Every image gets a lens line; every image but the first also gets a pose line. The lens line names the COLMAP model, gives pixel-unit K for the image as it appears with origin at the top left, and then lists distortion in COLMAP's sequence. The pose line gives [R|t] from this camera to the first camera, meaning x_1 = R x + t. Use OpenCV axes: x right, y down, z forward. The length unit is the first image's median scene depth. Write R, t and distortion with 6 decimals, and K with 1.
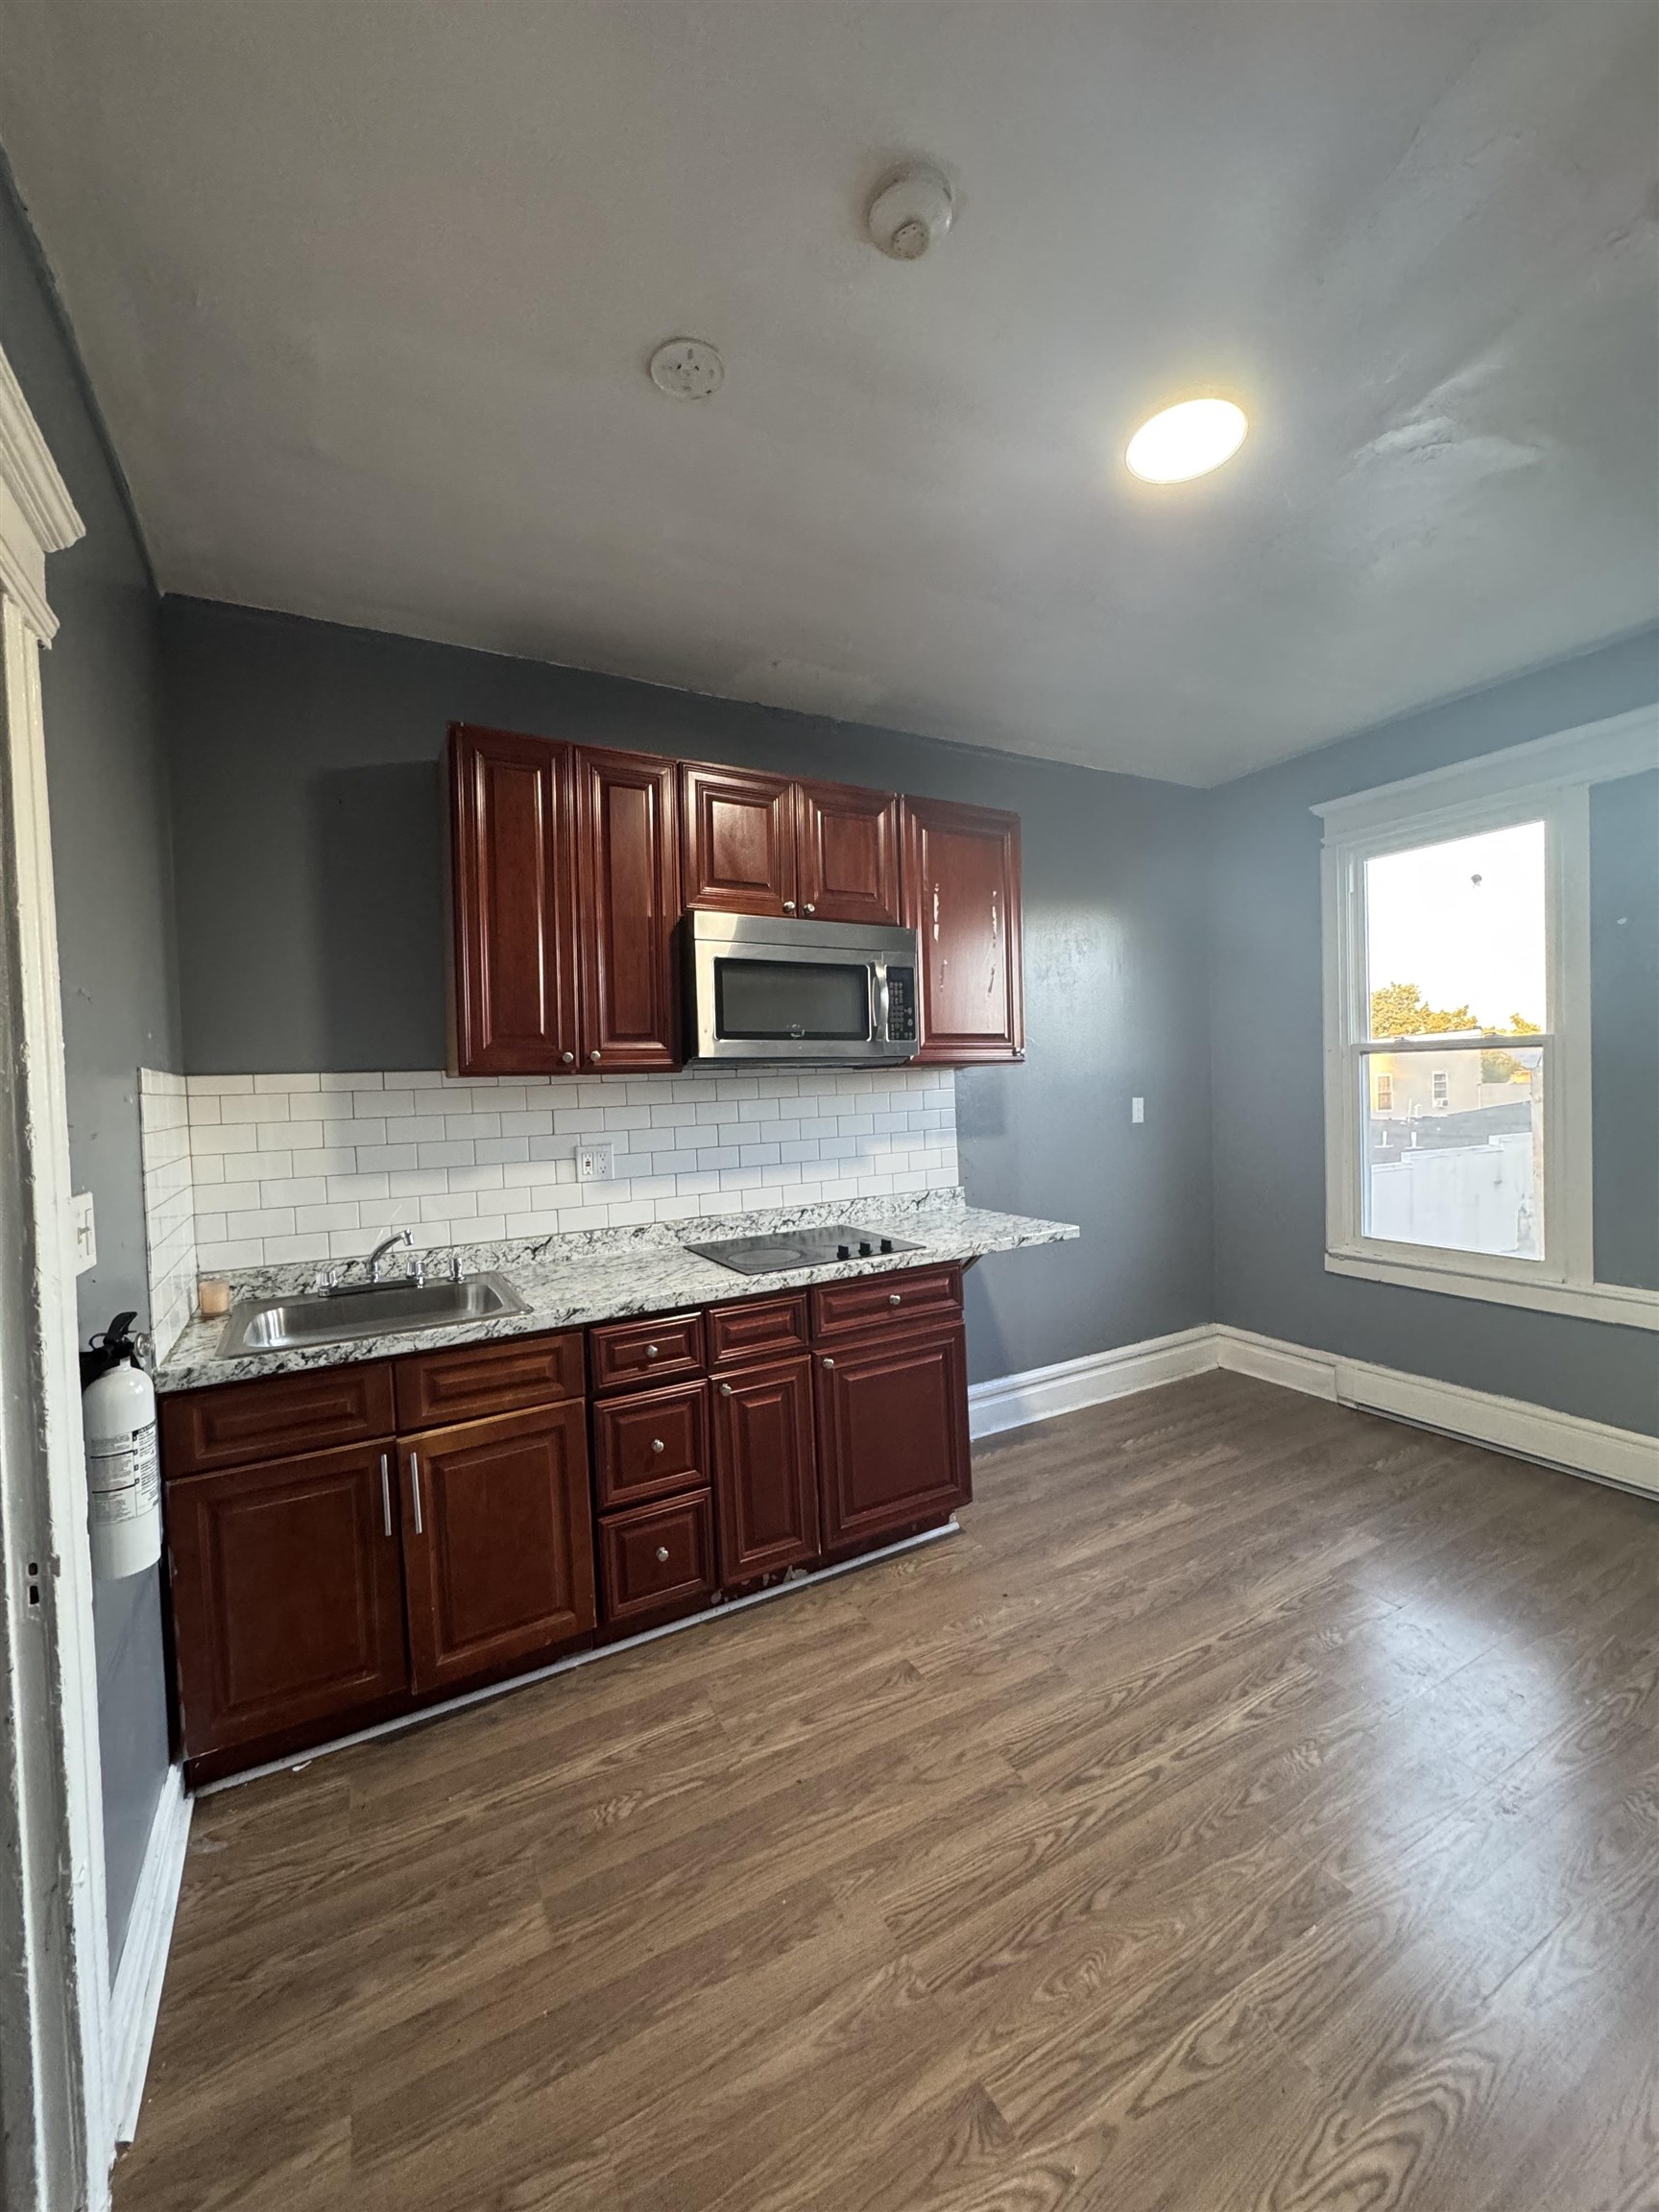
lens RADIAL K [[881.2, 0, 833.3], [0, 881.2, 1104.6], [0, 0, 1]] dist [-0.004763, 0.000437]
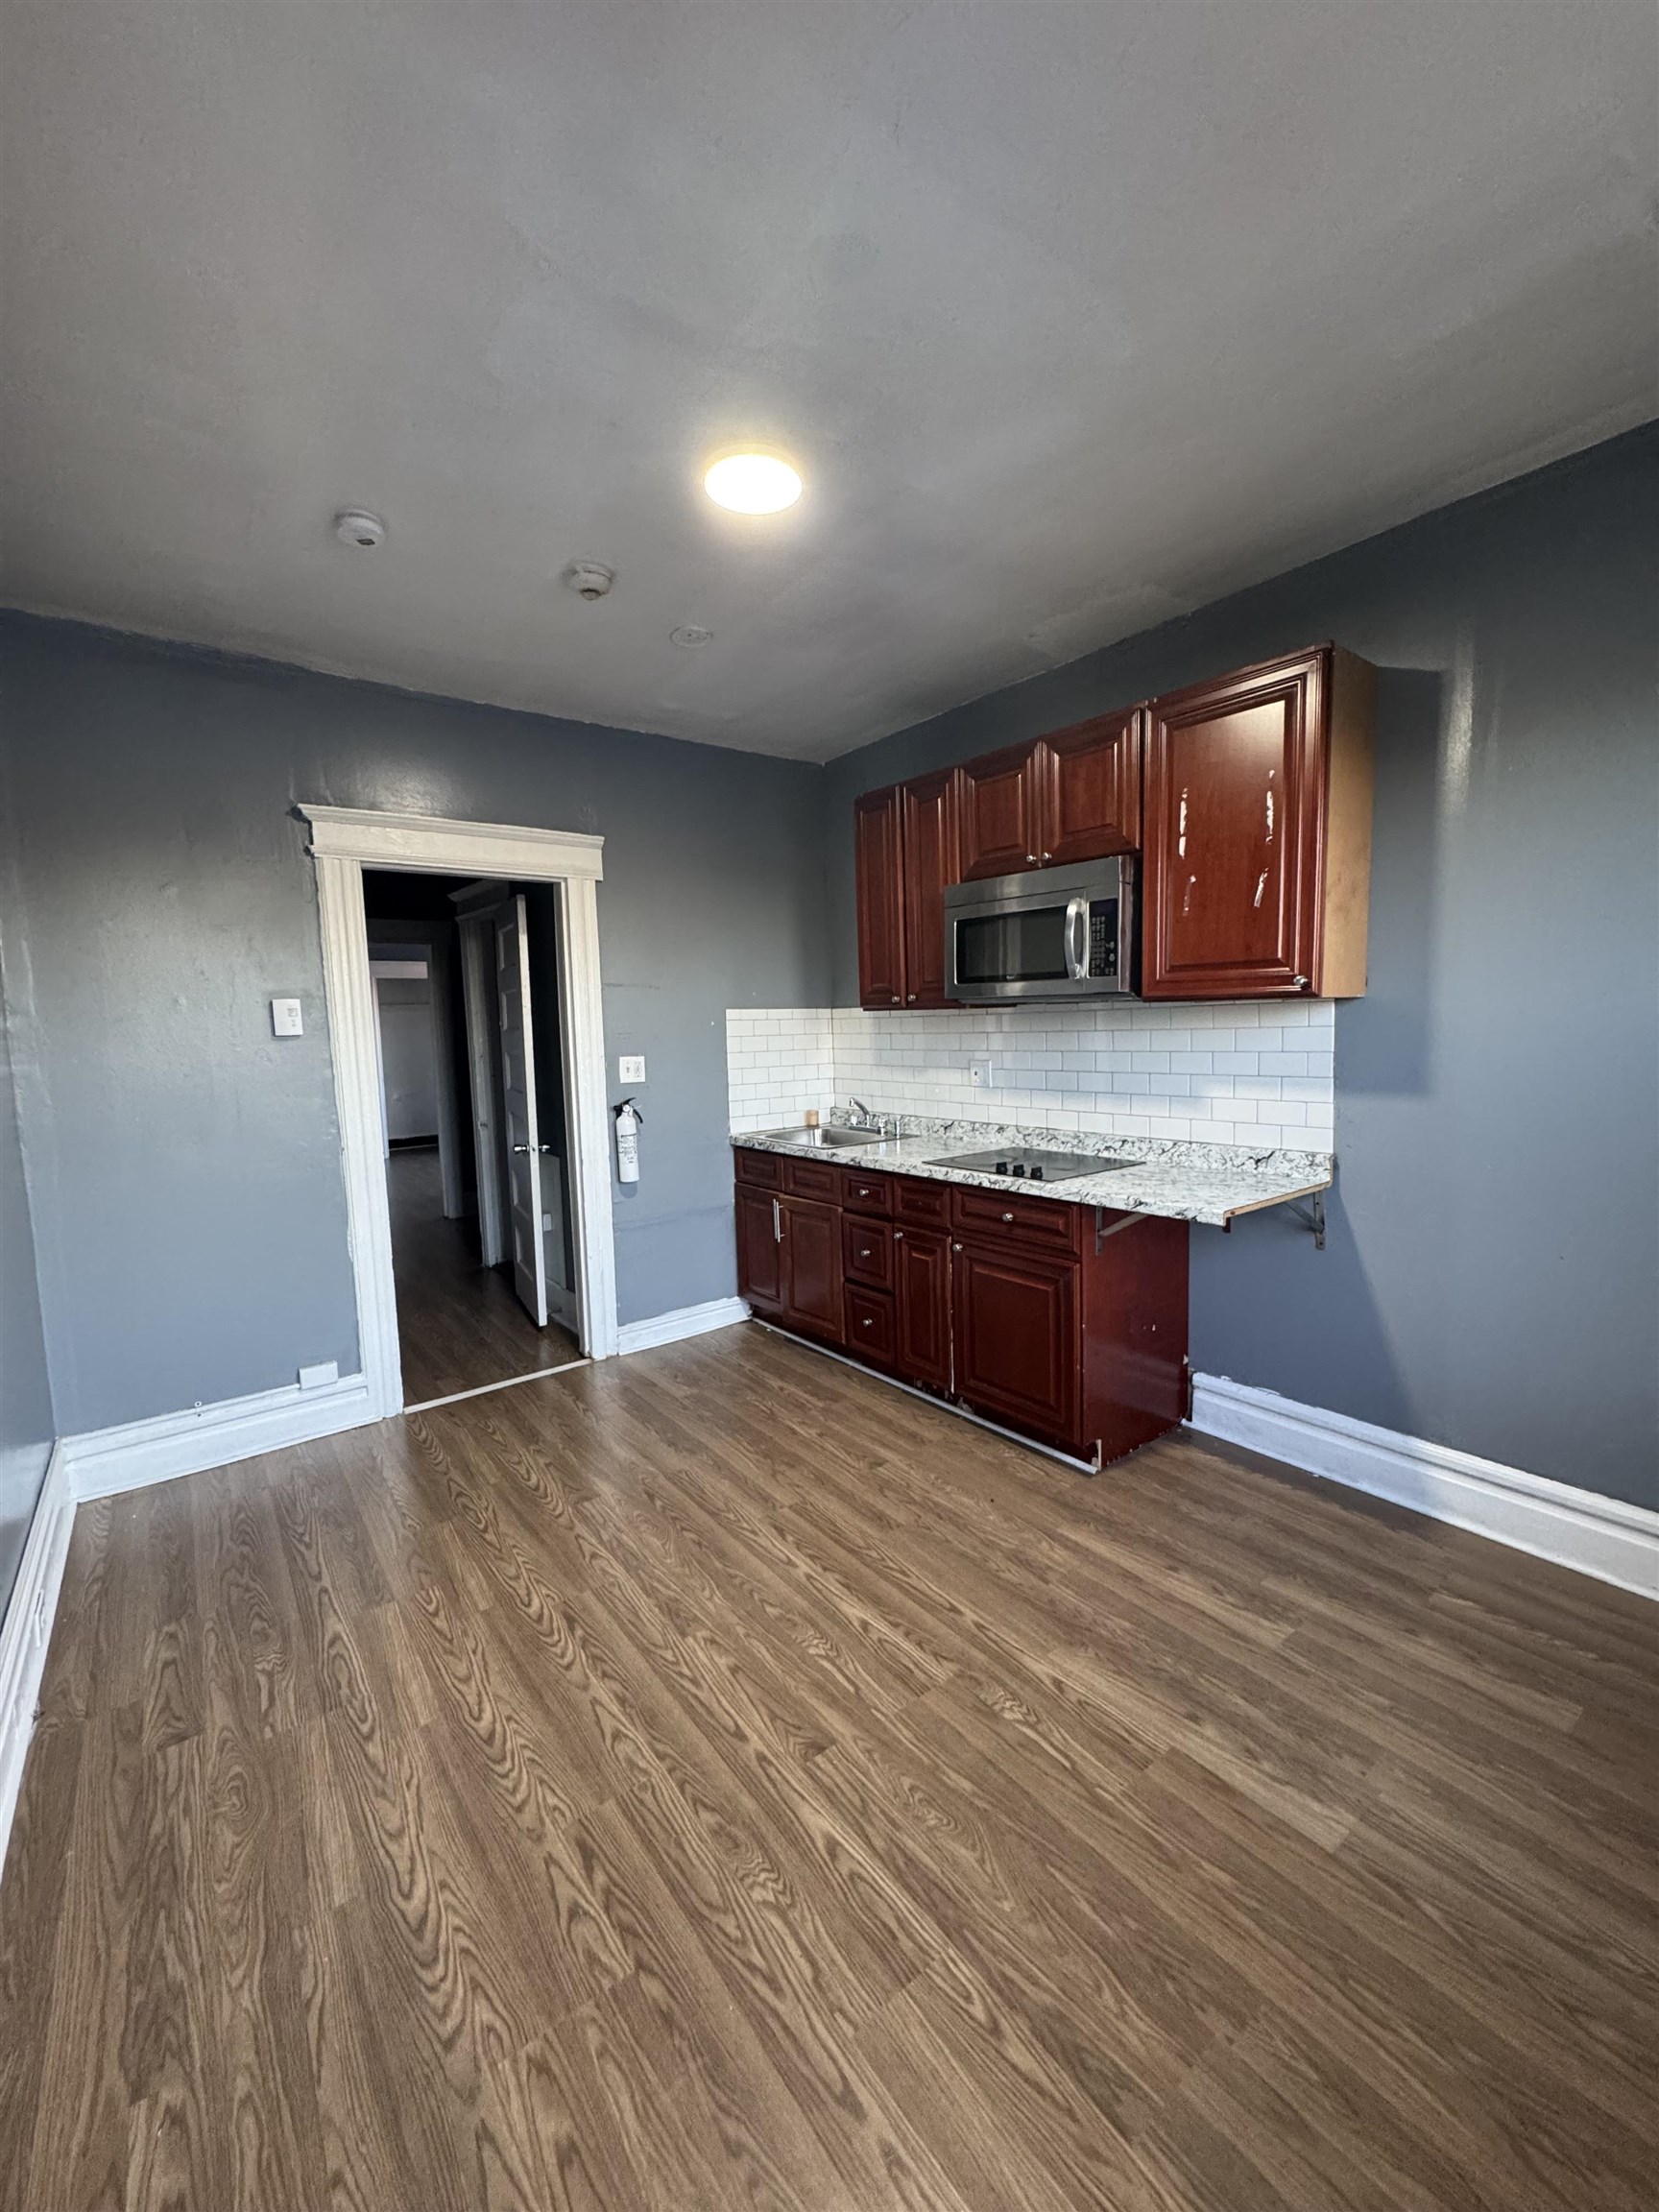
lens RADIAL K [[885.1, 0, 829.9], [0, 885.1, 1098.8], [0, 0, 1]] dist [0.000338, 0.000088]
pose [[0.146015, 0.115583, -0.982507, 1.131572], [-0.008570, 0.993262, 0.115575, -0.055070], [0.989245, -0.008456, 0.146021, 0.621670]]
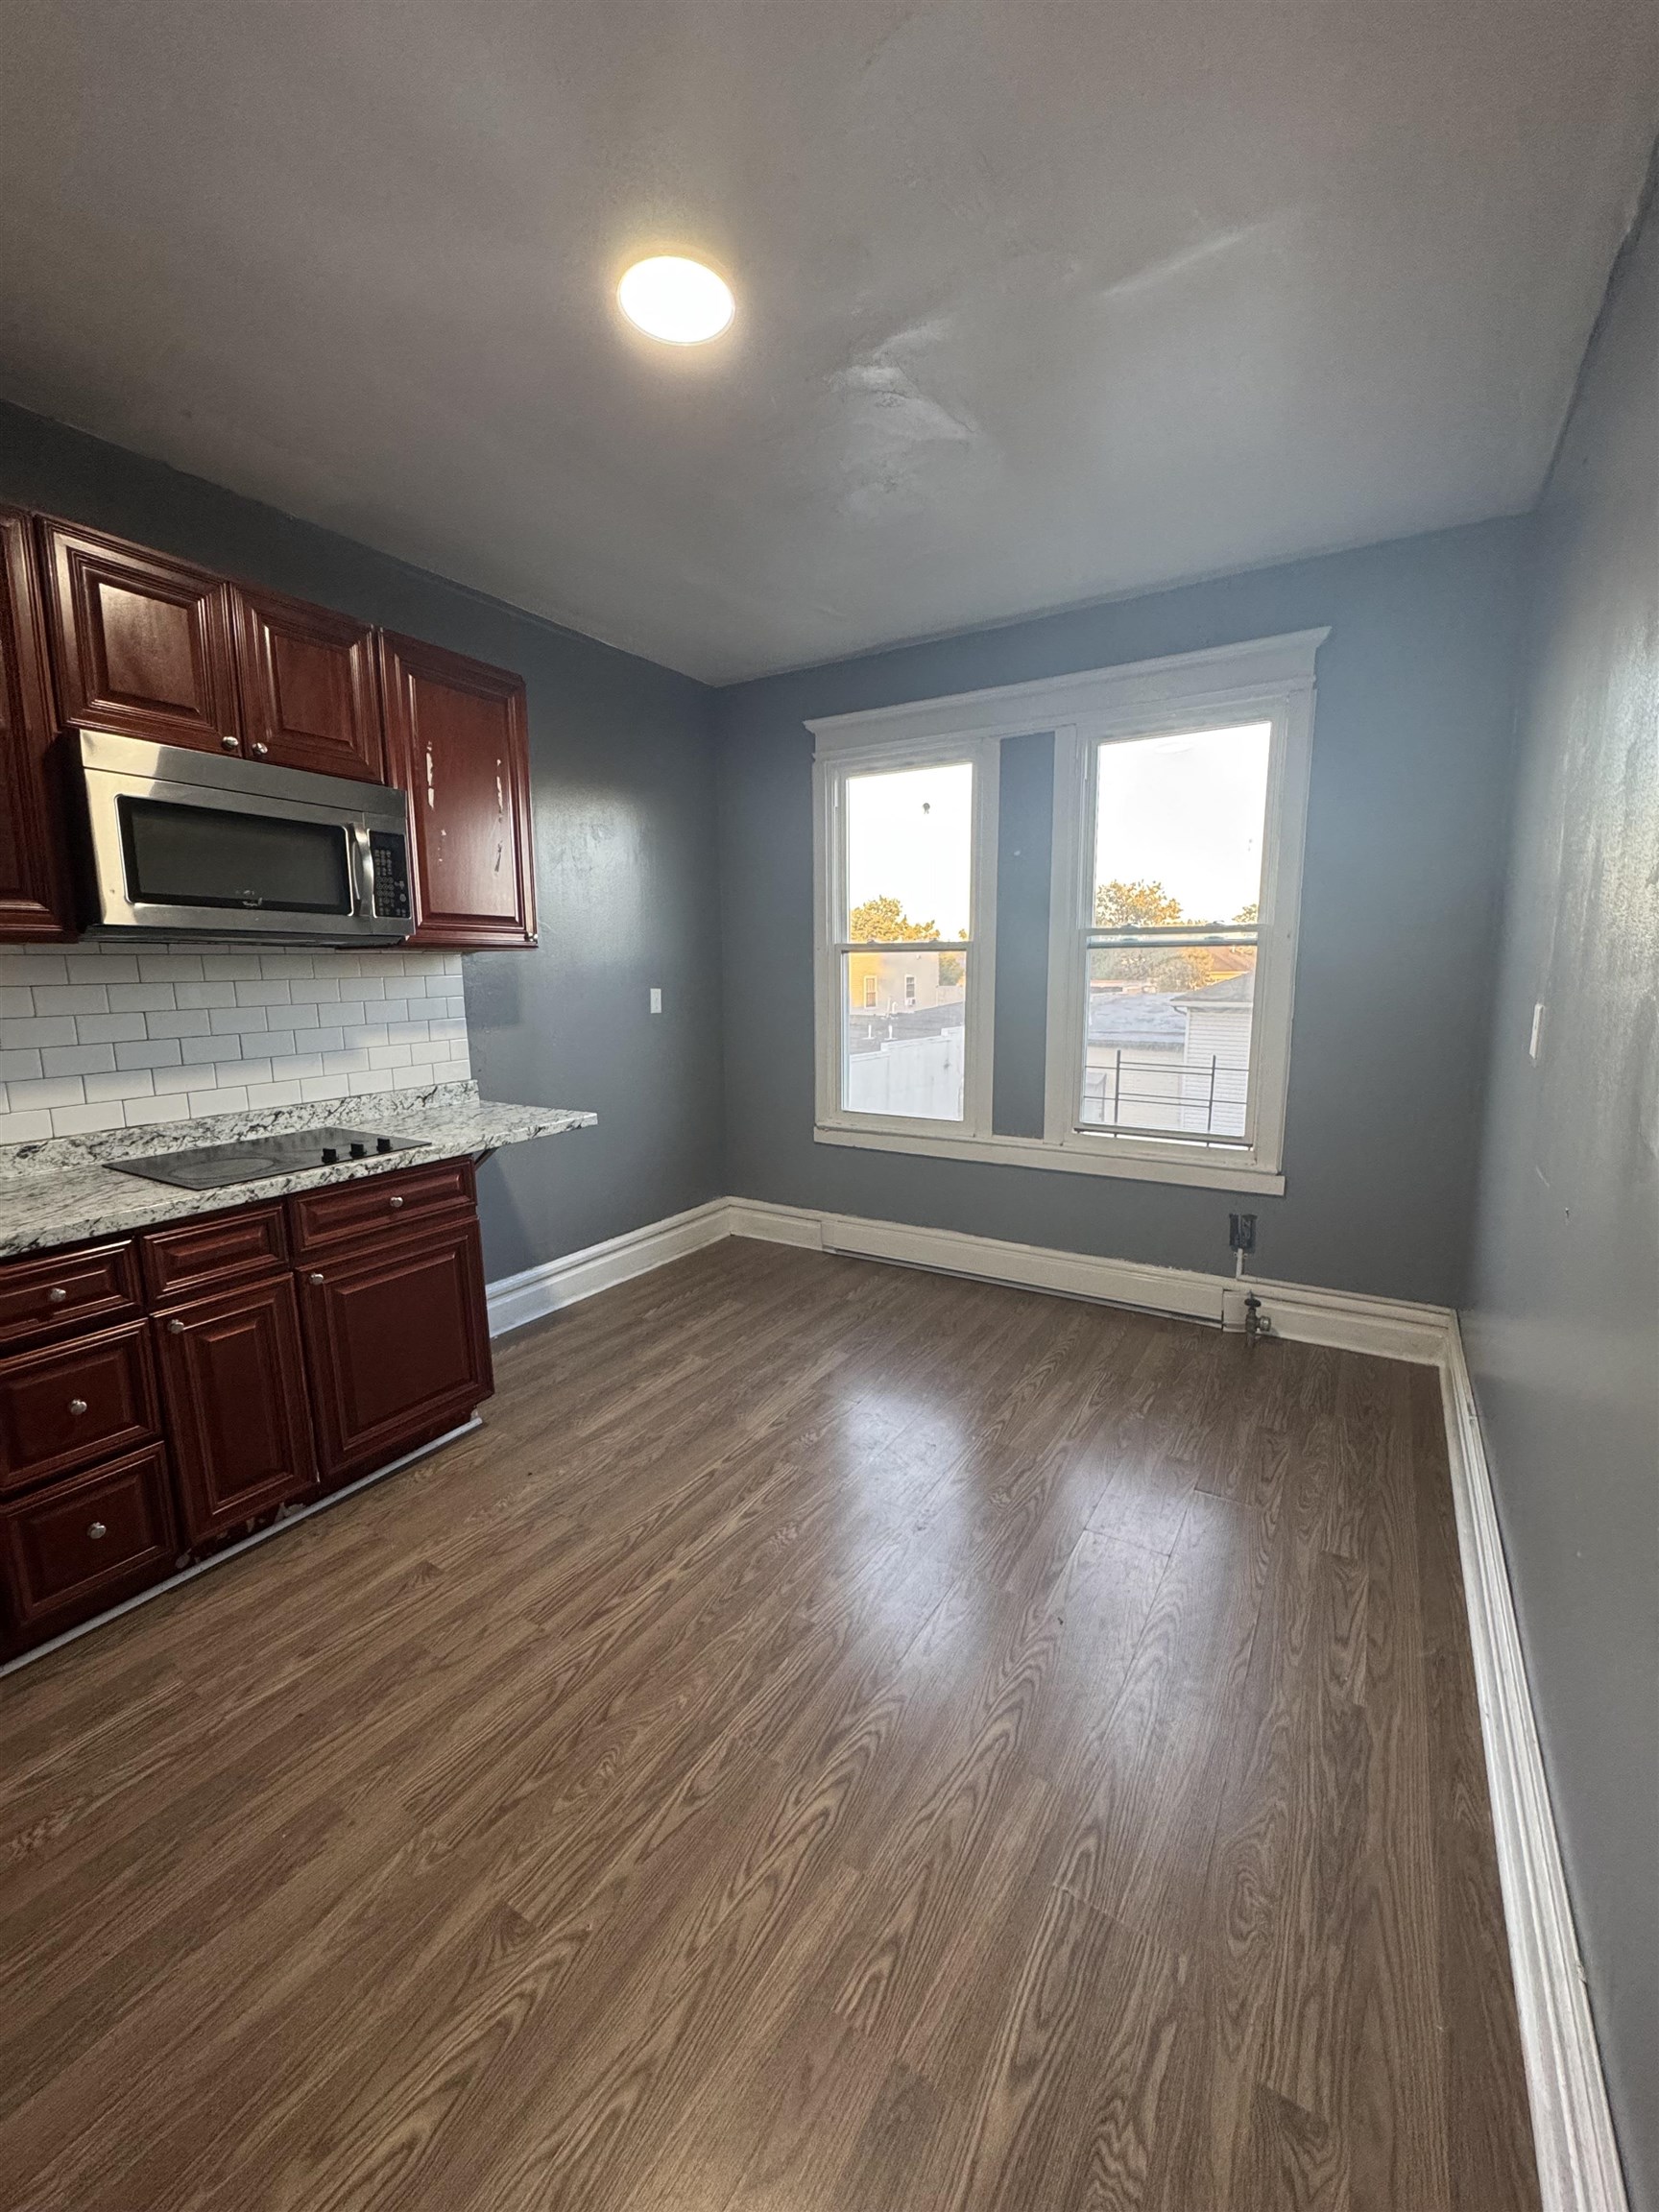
lens RADIAL K [[881.2, 0, 833.3], [0, 881.2, 1104.6], [0, 0, 1]] dist [-0.004763, 0.000437]
pose [[0.869429, -0.049486, 0.491574, 0.019736], [-0.008369, 0.993353, 0.114800, 0.010411], [-0.493988, -0.103924, 0.863236, -0.012514]]
